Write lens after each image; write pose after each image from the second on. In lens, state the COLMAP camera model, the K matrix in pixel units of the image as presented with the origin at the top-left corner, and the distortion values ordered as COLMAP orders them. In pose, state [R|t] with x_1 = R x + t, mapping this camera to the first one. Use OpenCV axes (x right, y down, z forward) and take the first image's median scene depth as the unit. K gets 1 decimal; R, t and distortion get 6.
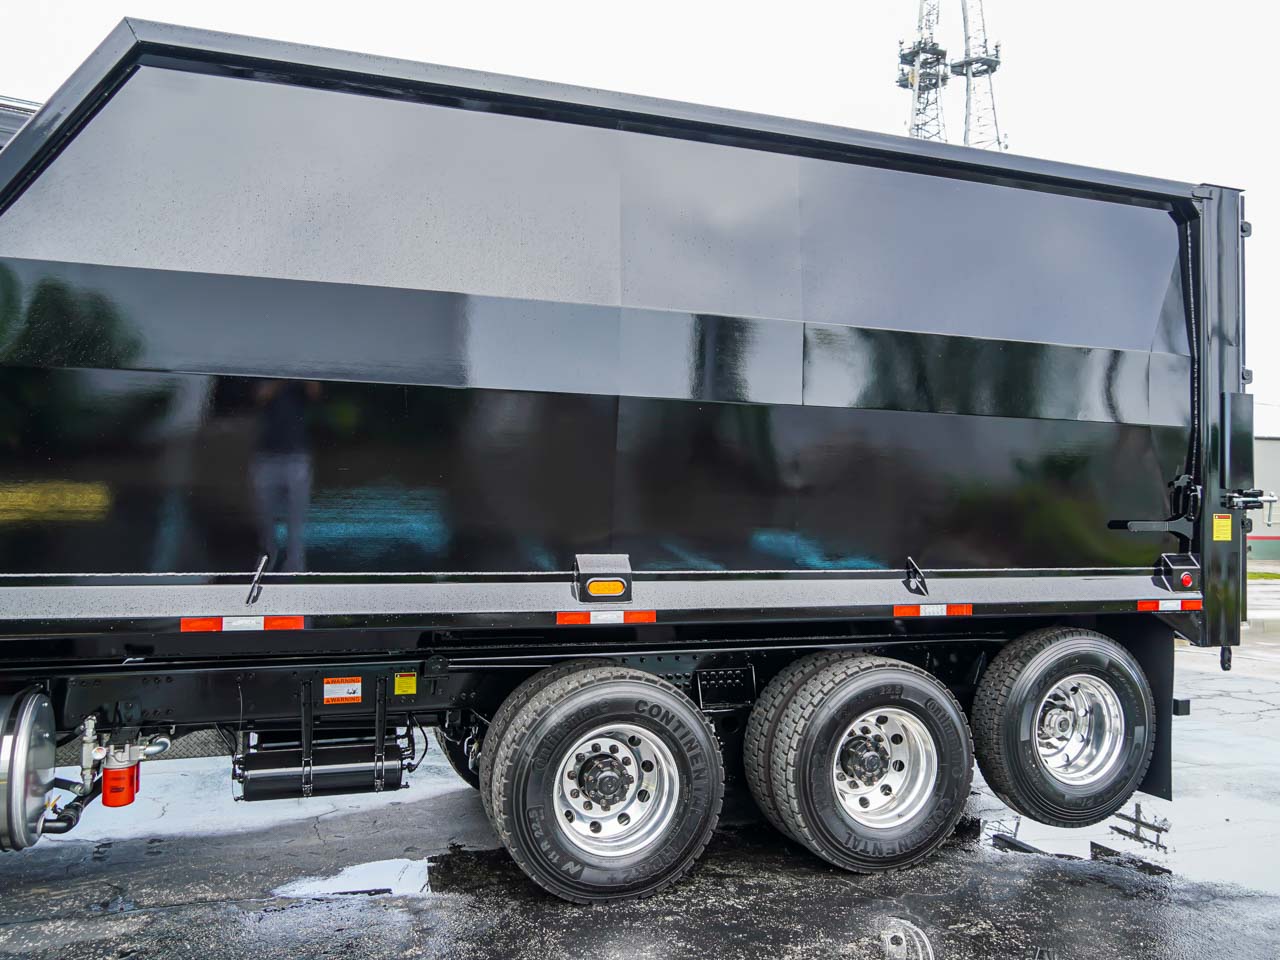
lens RADIAL K [[1077.2, 0, 680.4], [0, 1077.2, 476.0], [0, 0, 1]] dist [-0.022195, 0.068853]
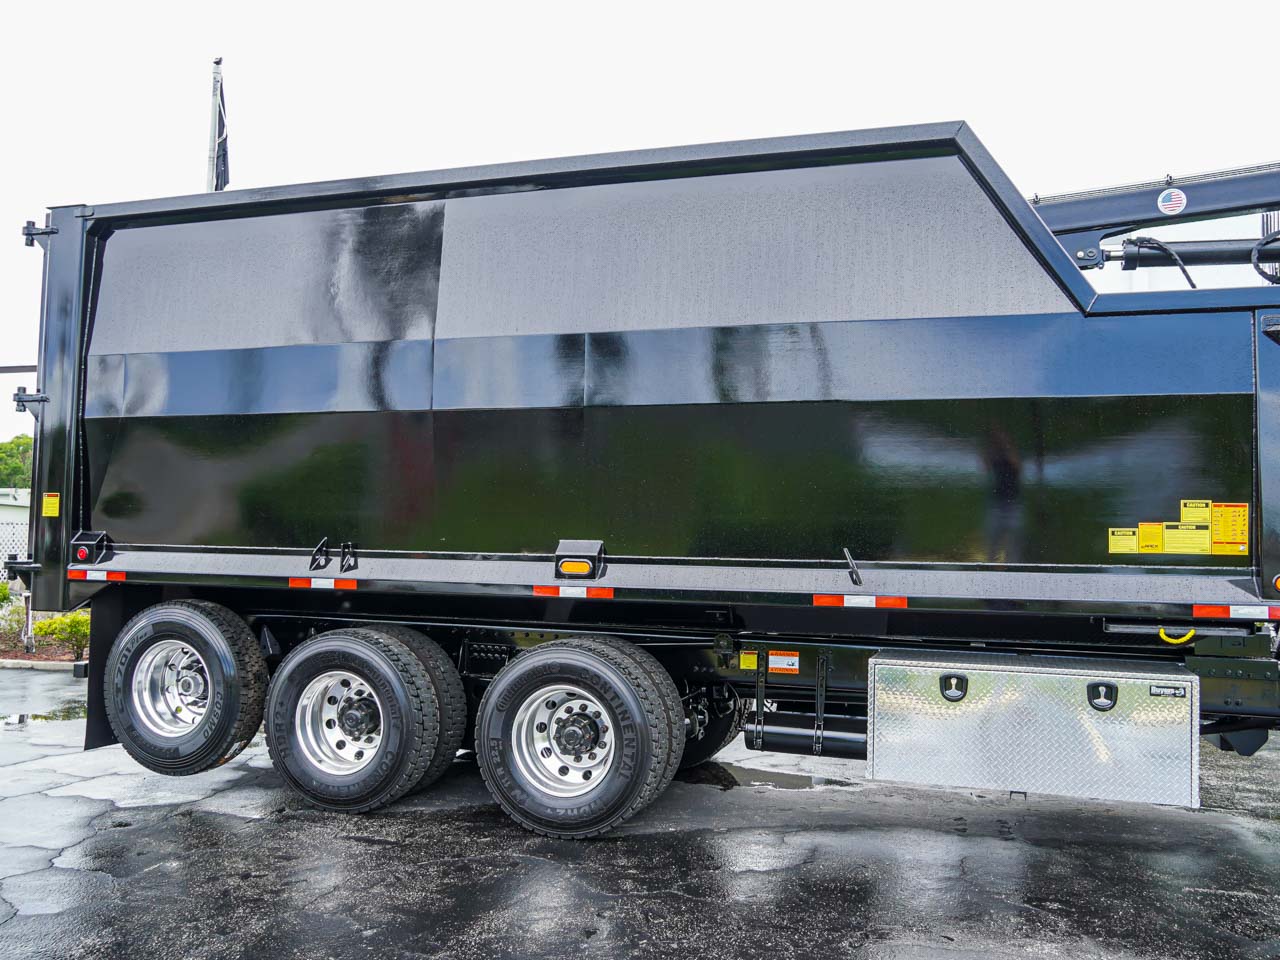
lens RADIAL K [[1037.5, 0, 668.1], [0, 1037.5, 479.1], [0, 0, 1]] dist [-0.054630, 0.058638]
pose [[0.801500, -0.023556, -0.597530, 0.658776], [0.029812, 0.999555, 0.000584, 0.013876], [0.597251, -0.018282, 0.801846, 0.192426]]
